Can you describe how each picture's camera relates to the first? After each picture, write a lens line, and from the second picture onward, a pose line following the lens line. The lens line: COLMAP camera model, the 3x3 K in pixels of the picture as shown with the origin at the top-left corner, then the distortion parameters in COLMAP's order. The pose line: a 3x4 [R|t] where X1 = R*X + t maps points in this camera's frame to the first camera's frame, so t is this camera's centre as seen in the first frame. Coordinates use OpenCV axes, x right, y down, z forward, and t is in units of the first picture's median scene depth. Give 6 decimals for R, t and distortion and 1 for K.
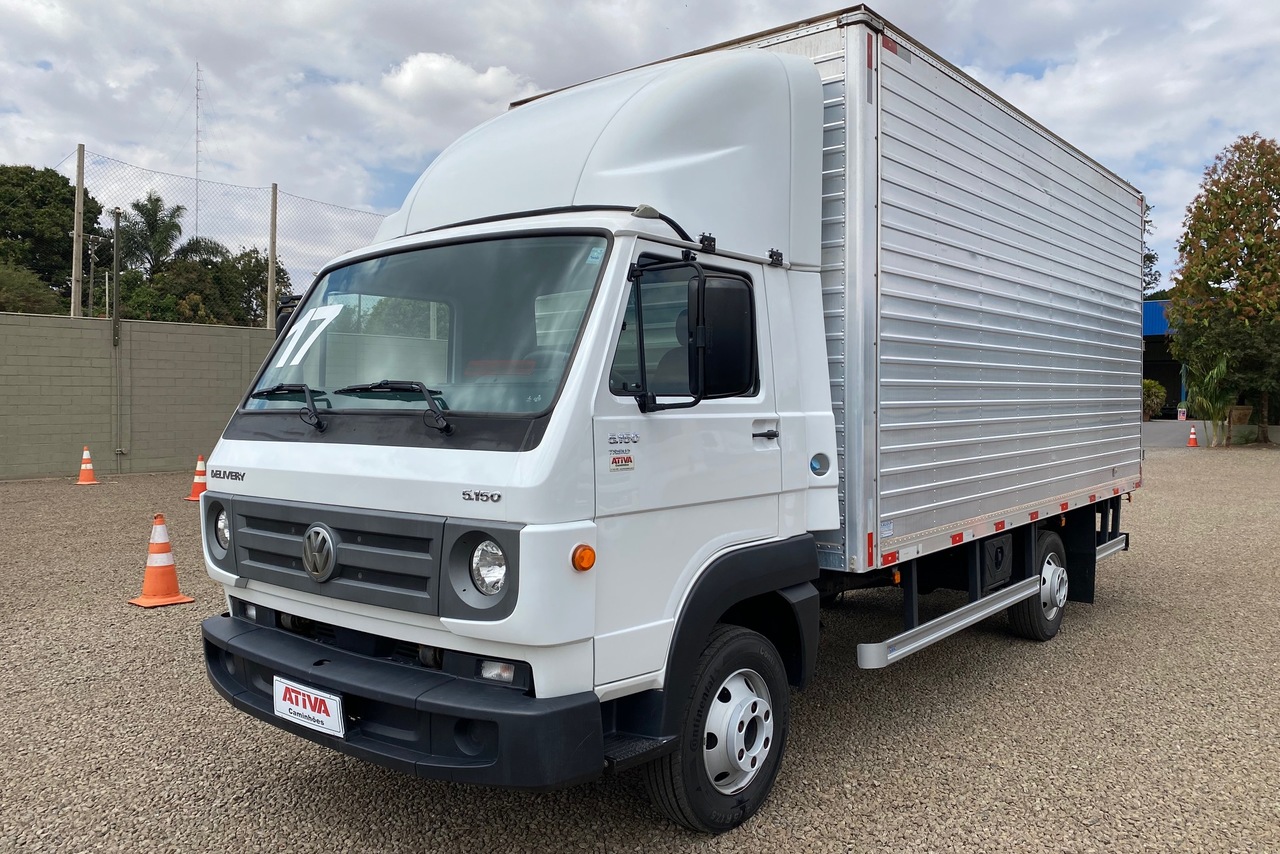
lens RADIAL K [[966.7, 0, 640.6], [0, 966.7, 394.0], [0, 0, 1]] dist [0.156814, -0.300371]
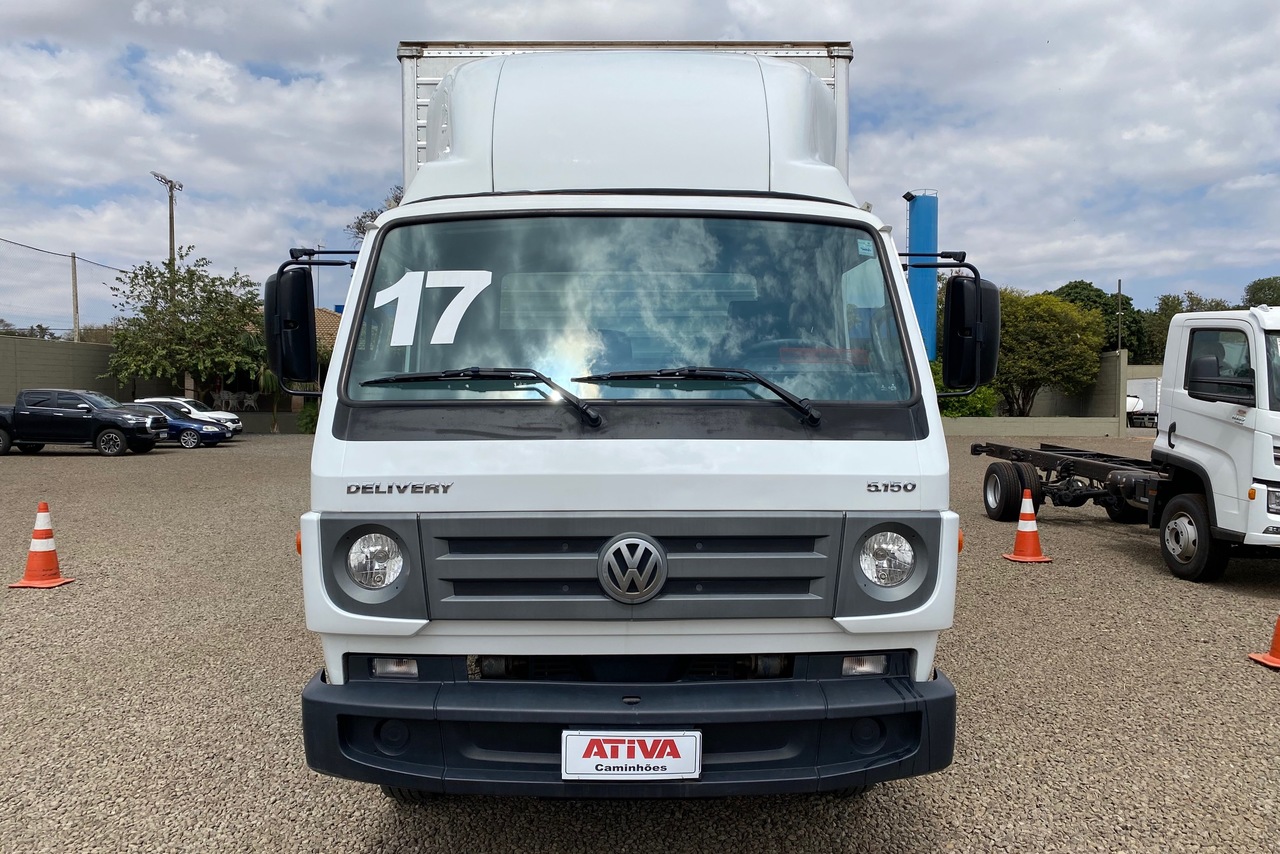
lens RADIAL K [[966.7, 0, 640.6], [0, 966.7, 394.0], [0, 0, 1]] dist [0.156814, -0.300371]
pose [[0.760439, 0.002746, 0.649403, -0.882447], [-0.006865, 0.999969, 0.003810, 0.008642], [-0.649373, -0.007355, 0.760435, 0.370885]]
